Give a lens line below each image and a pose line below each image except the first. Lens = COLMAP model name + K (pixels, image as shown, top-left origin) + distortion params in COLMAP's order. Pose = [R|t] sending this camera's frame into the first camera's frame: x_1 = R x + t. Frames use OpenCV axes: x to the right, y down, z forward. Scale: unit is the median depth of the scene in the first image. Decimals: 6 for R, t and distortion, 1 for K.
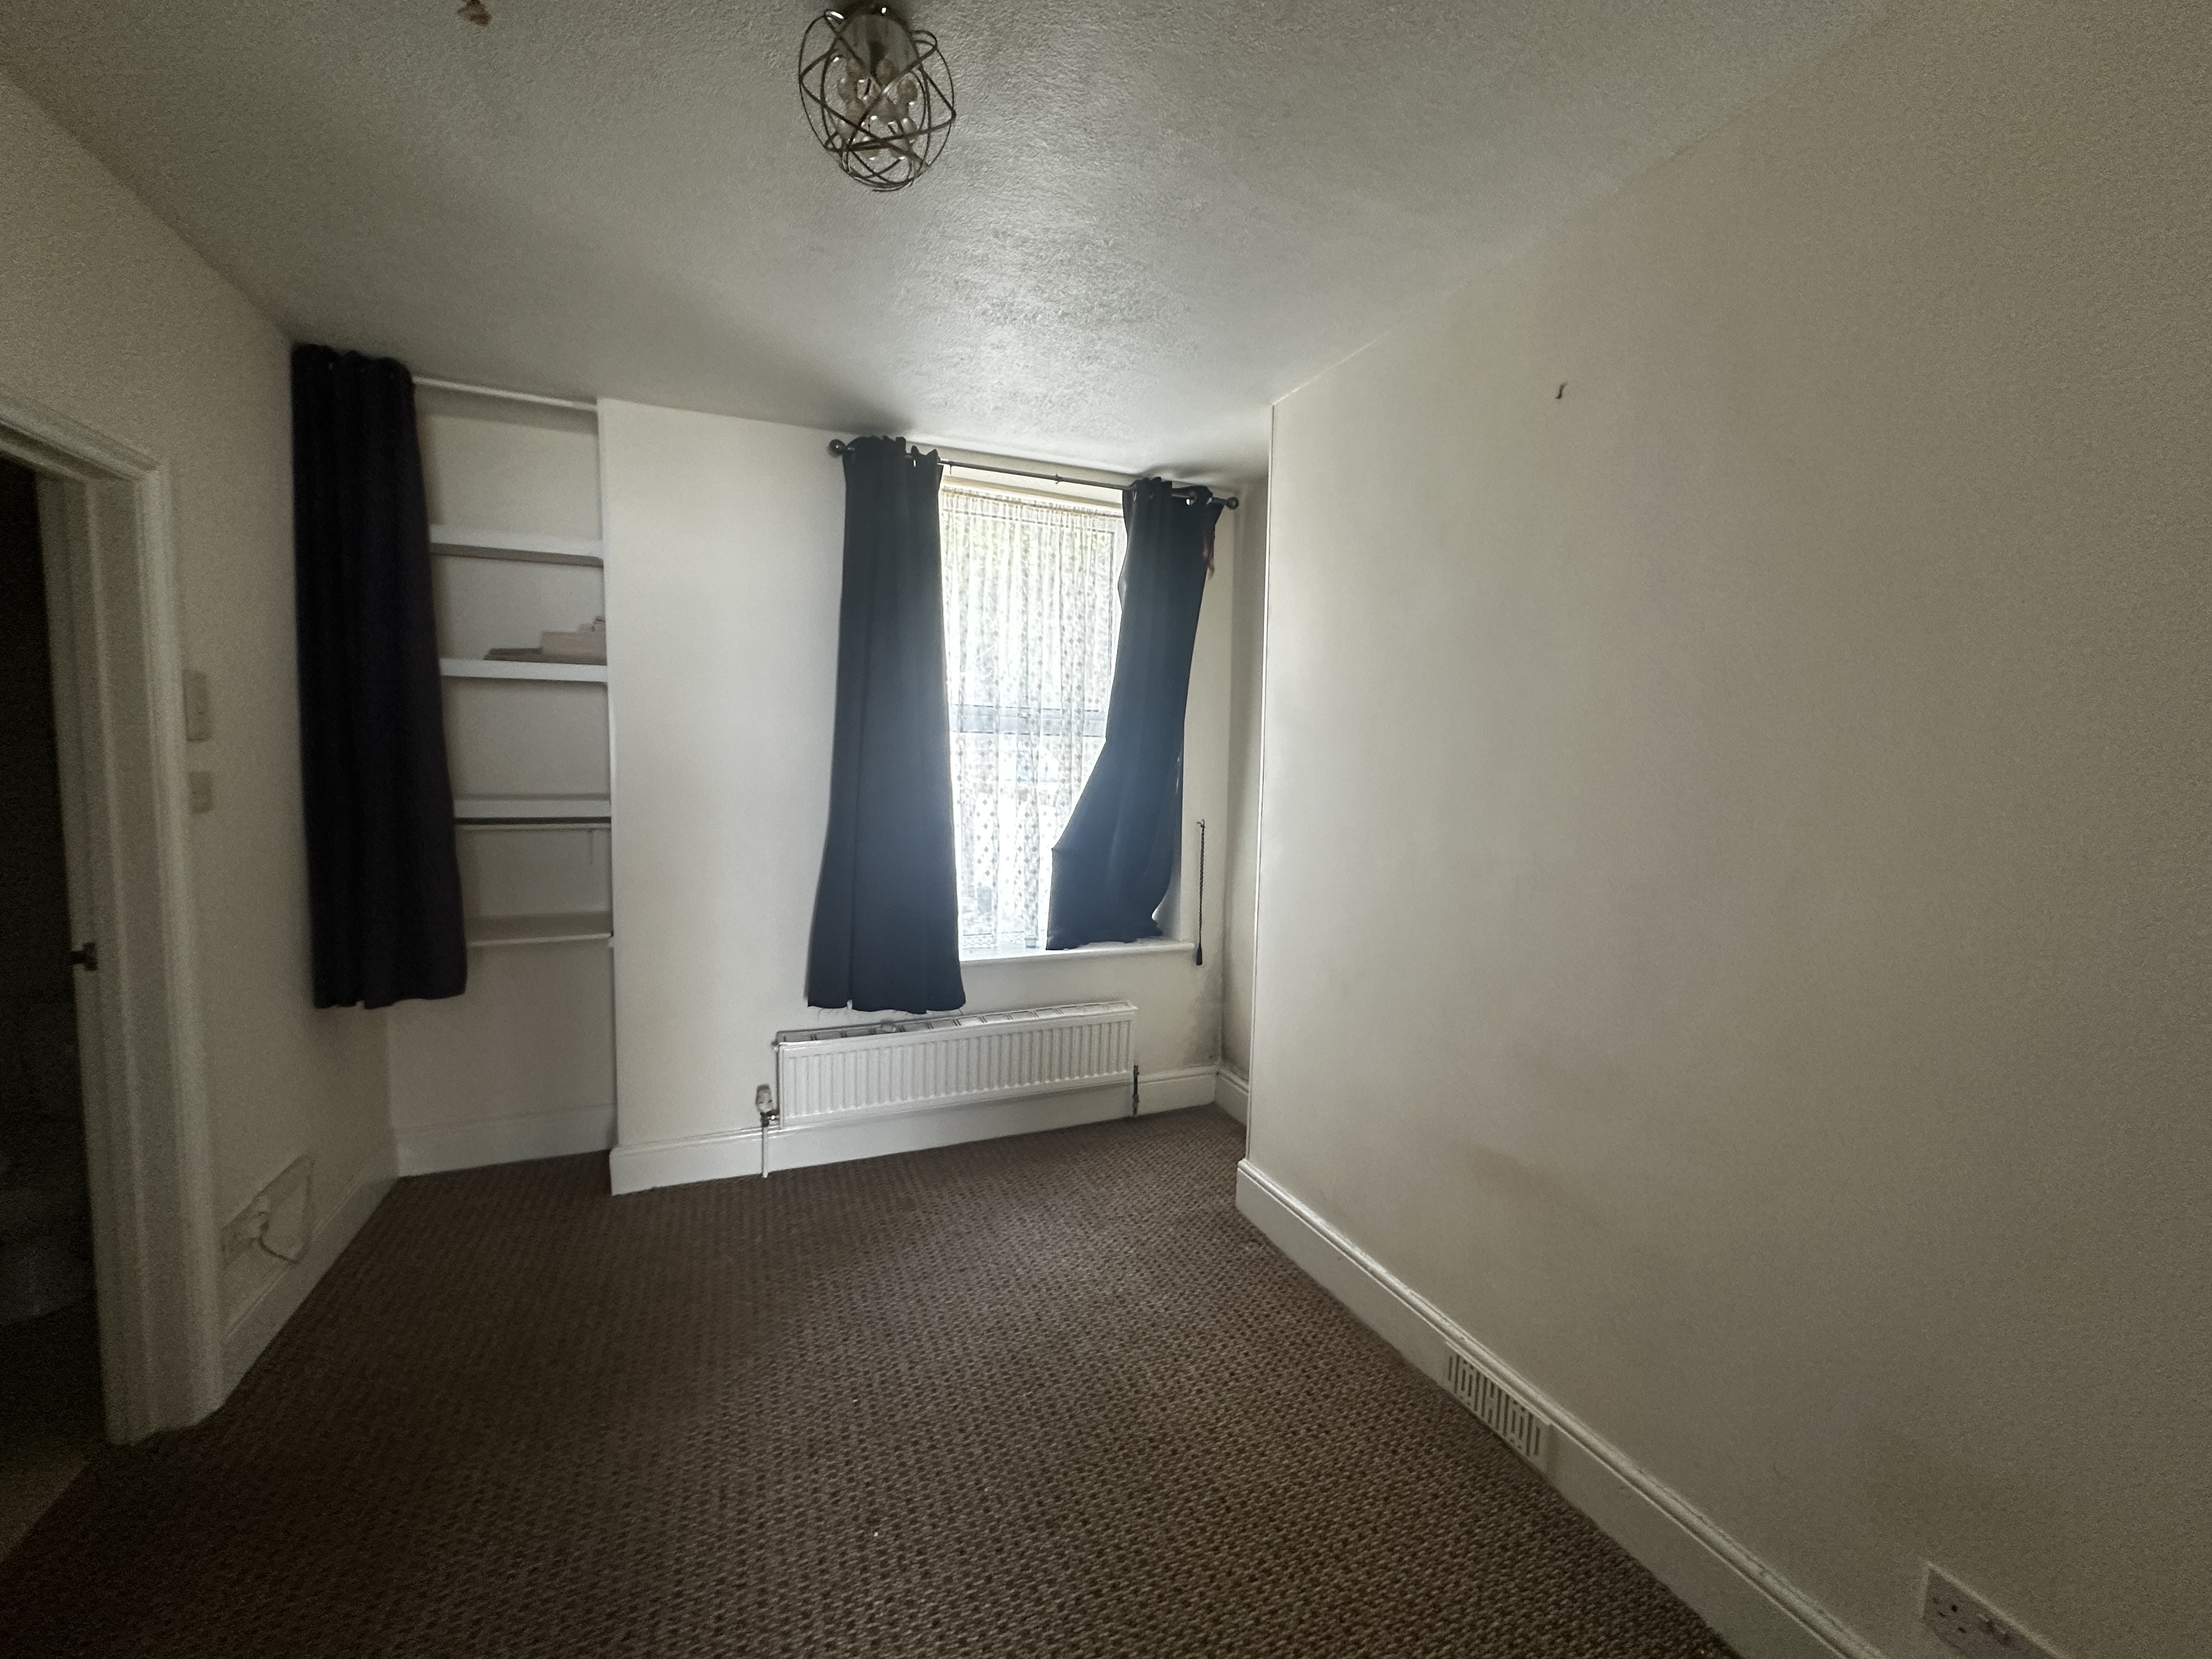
lens RADIAL K [[883.7, 0, 1102.0], [0, 883.7, 832.2], [0, 0, 1]] dist [0.004435, 0.000430]
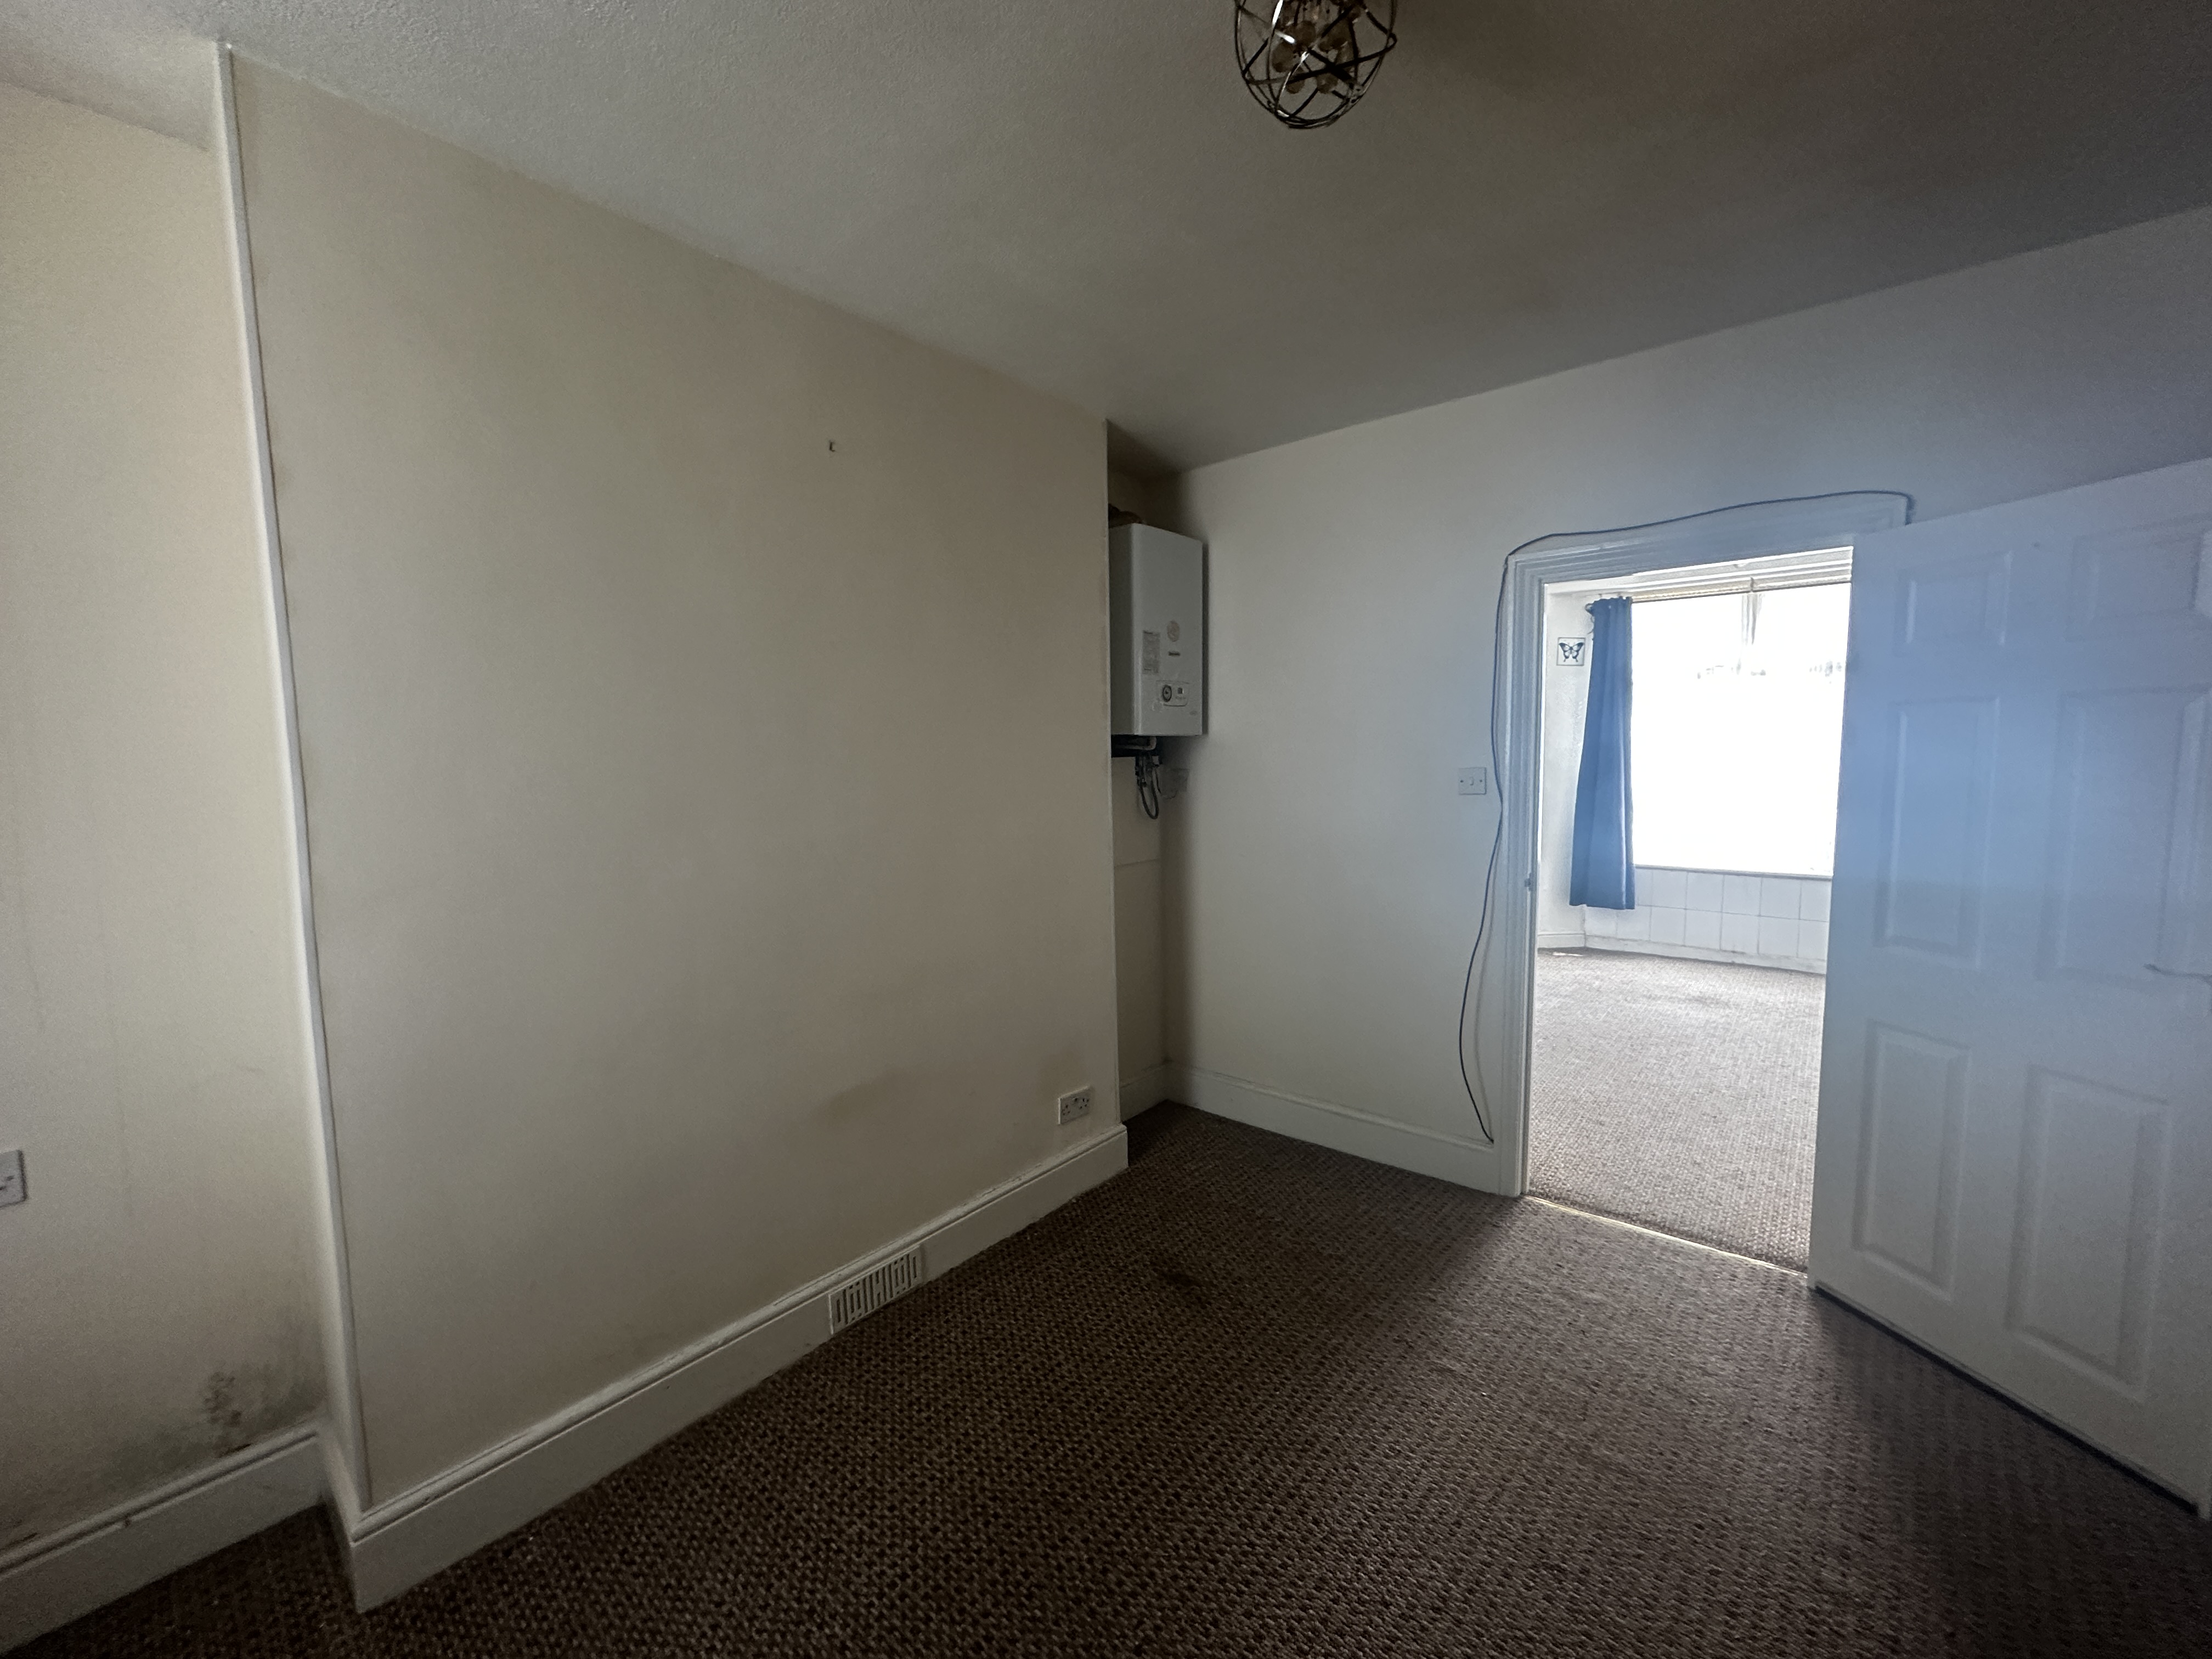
lens RADIAL K [[883.7, 0, 1115.6], [0, 883.7, 820.9], [0, 0, 1]] dist [0.004435, 0.000430]
pose [[-0.453581, -0.078925, 0.887713, -0.872058], [0.080106, 0.988429, 0.128810, -0.132148], [-0.887608, 0.129537, -0.442010, 1.410867]]
